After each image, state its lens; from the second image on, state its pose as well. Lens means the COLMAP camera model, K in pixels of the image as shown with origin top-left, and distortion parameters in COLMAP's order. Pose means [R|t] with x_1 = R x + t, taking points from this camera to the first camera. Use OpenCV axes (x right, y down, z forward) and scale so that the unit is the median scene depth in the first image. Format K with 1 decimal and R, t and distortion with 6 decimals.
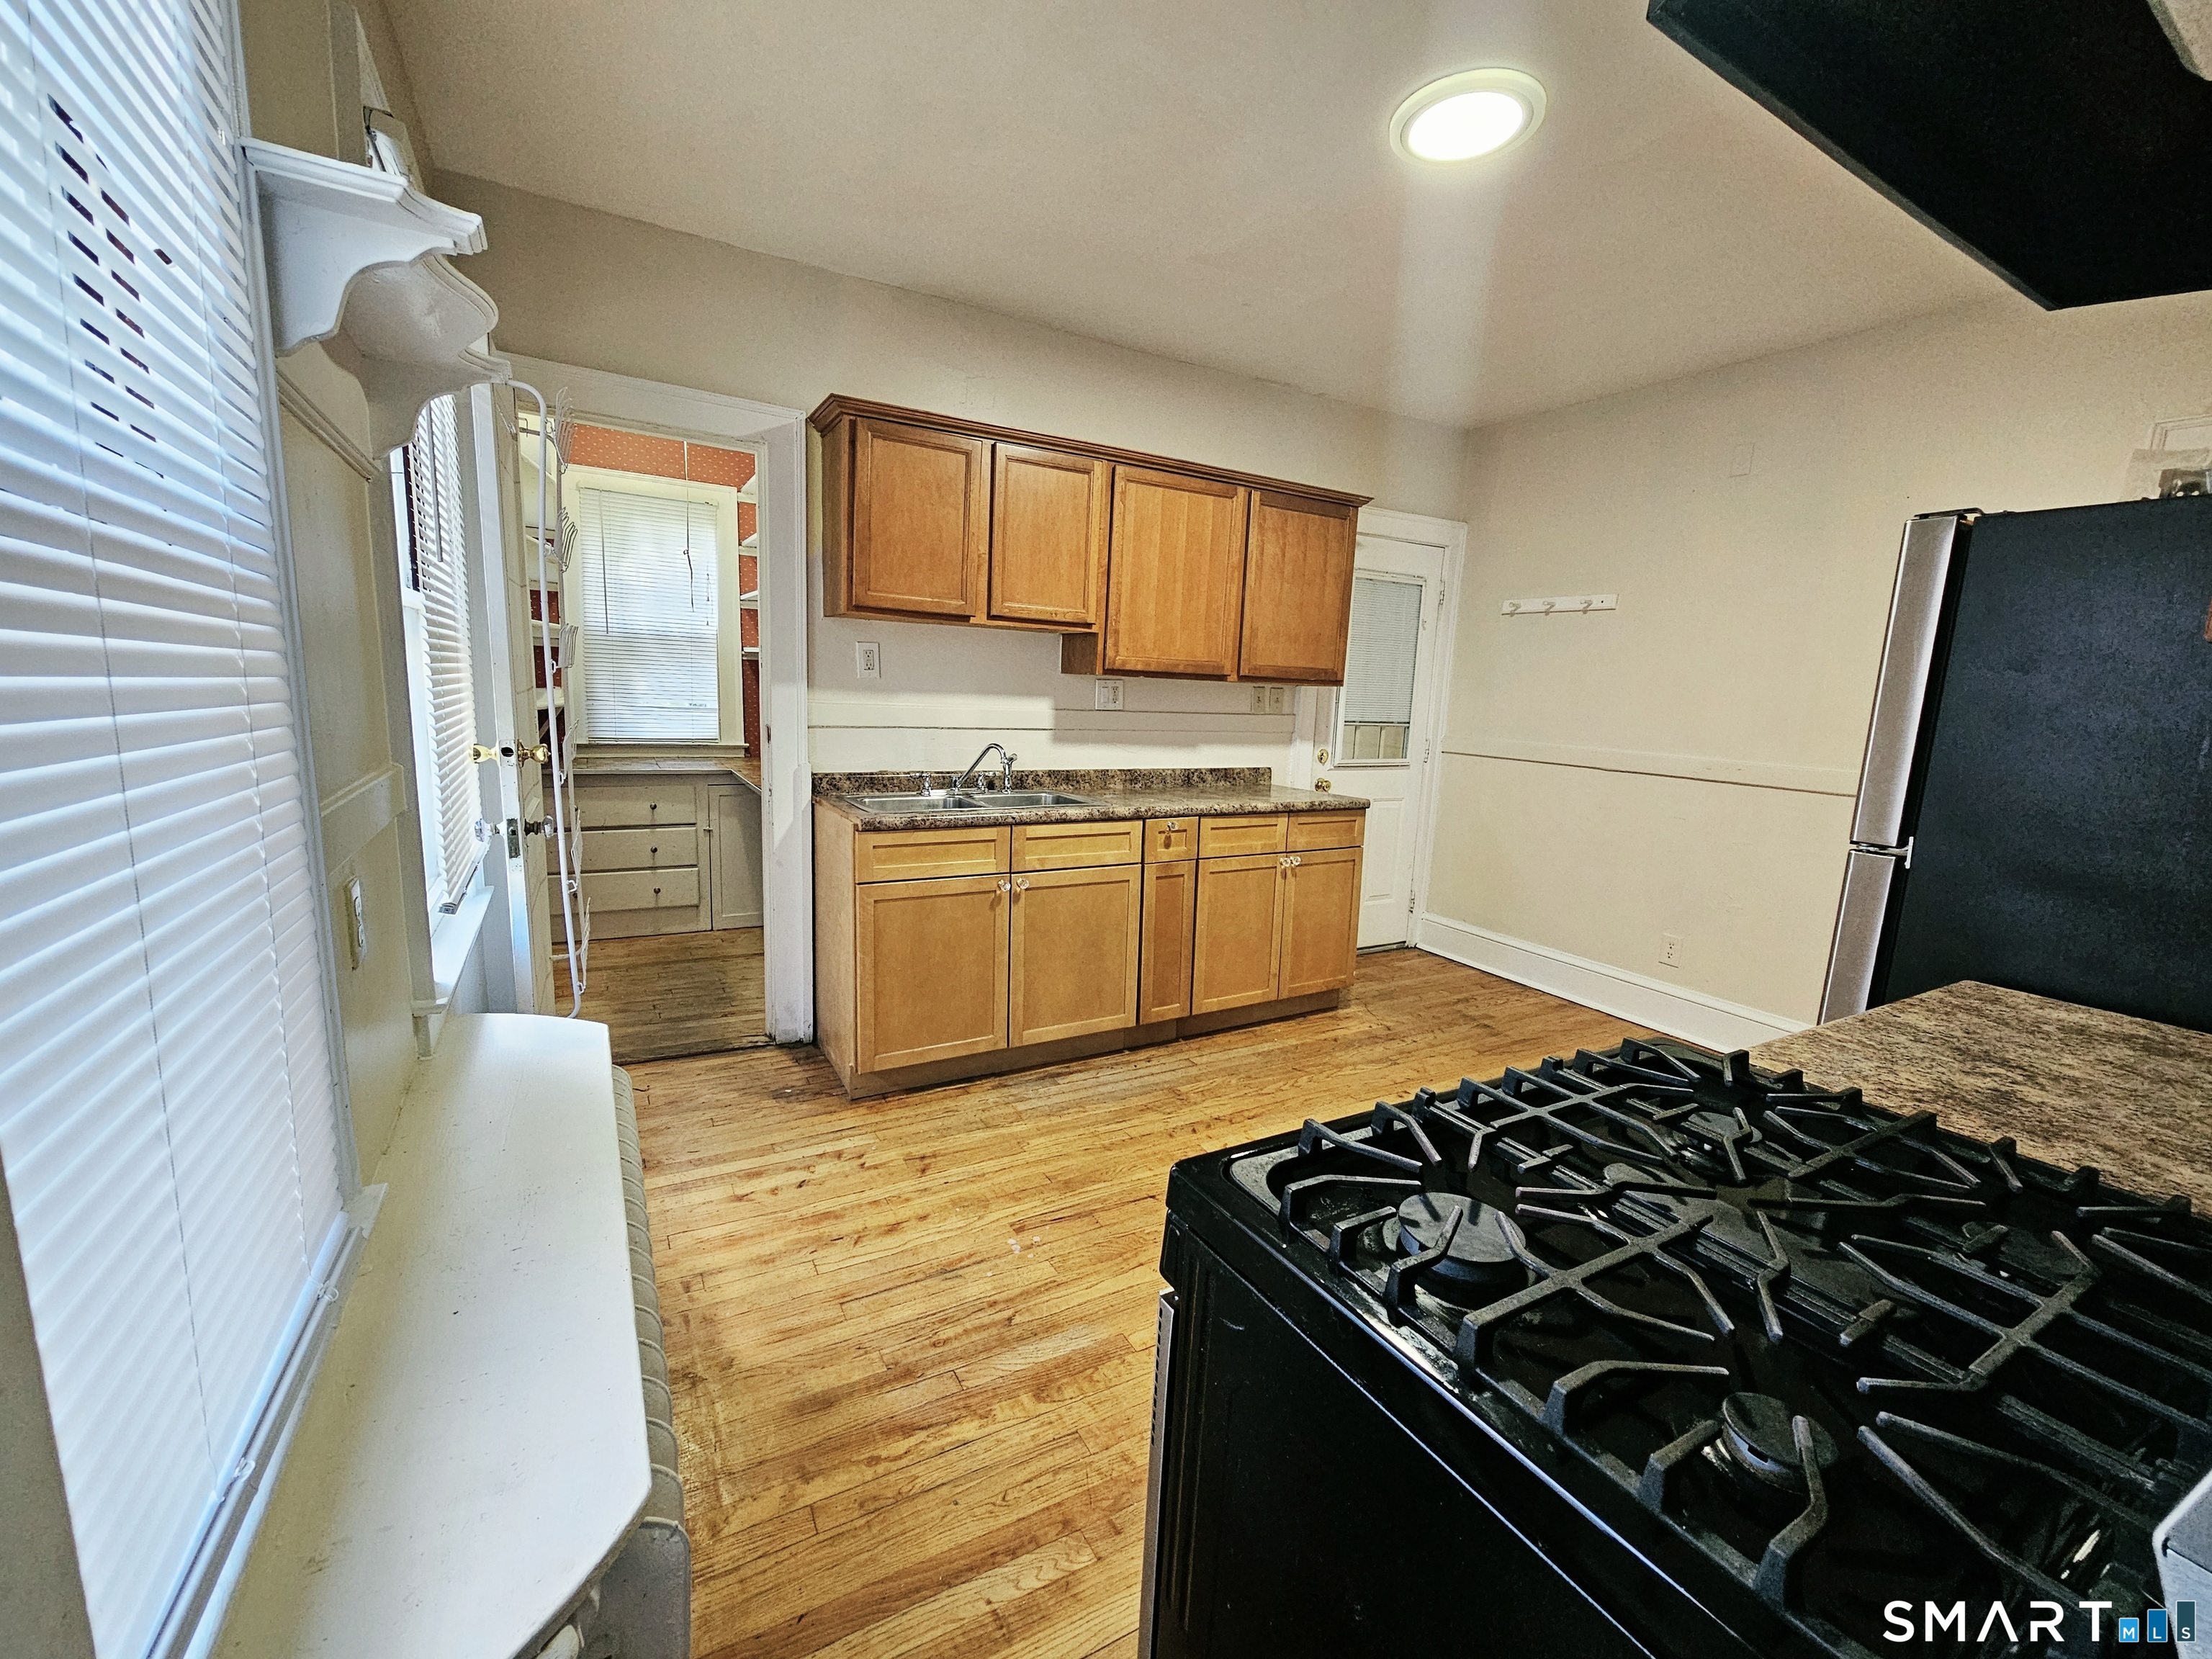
lens RADIAL K [[905.5, 0, 1106.0], [0, 905.5, 829.5], [0, 0, 1]] dist [0.001061, 0.000012]
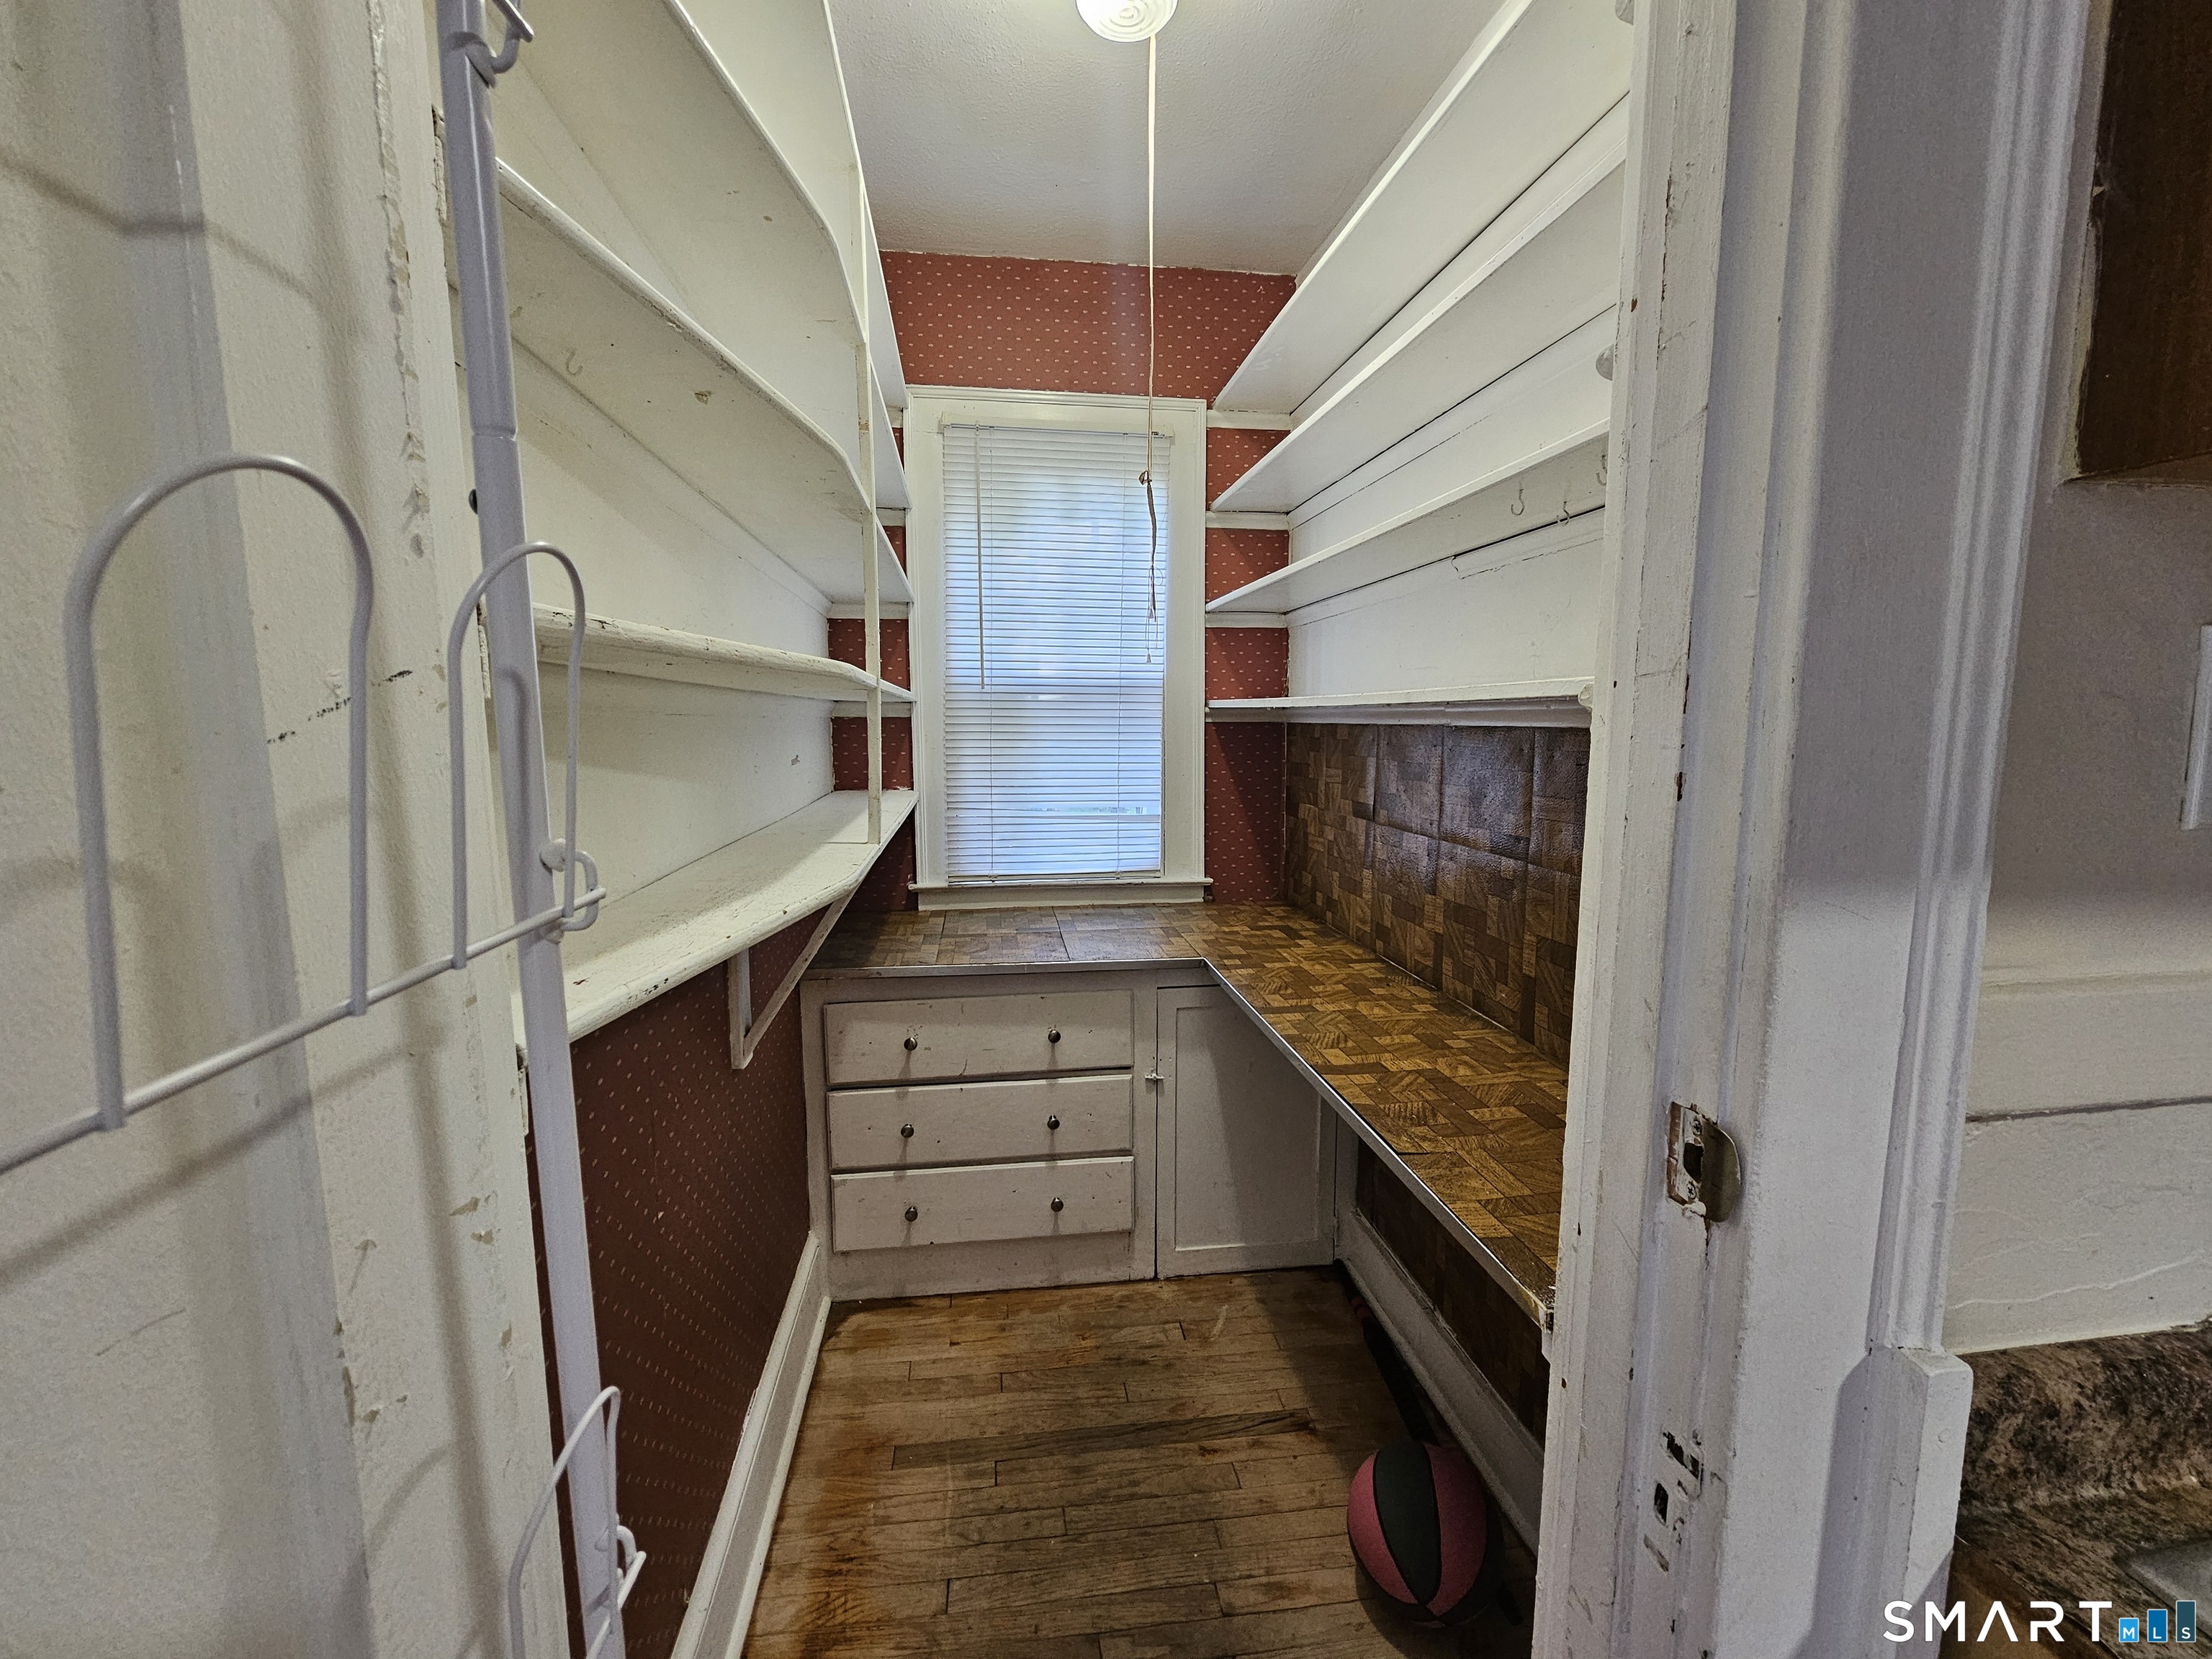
lens RADIAL K [[906.6, 0, 1106.0], [0, 906.6, 829.5], [0, 0, 1]] dist [-0.000505, -0.000180]
pose [[0.927657, 0.000064, -0.373432, -0.284434], [-0.017305, 0.998933, -0.042818, -0.111791], [0.373031, 0.046183, 0.926669, 0.539568]]
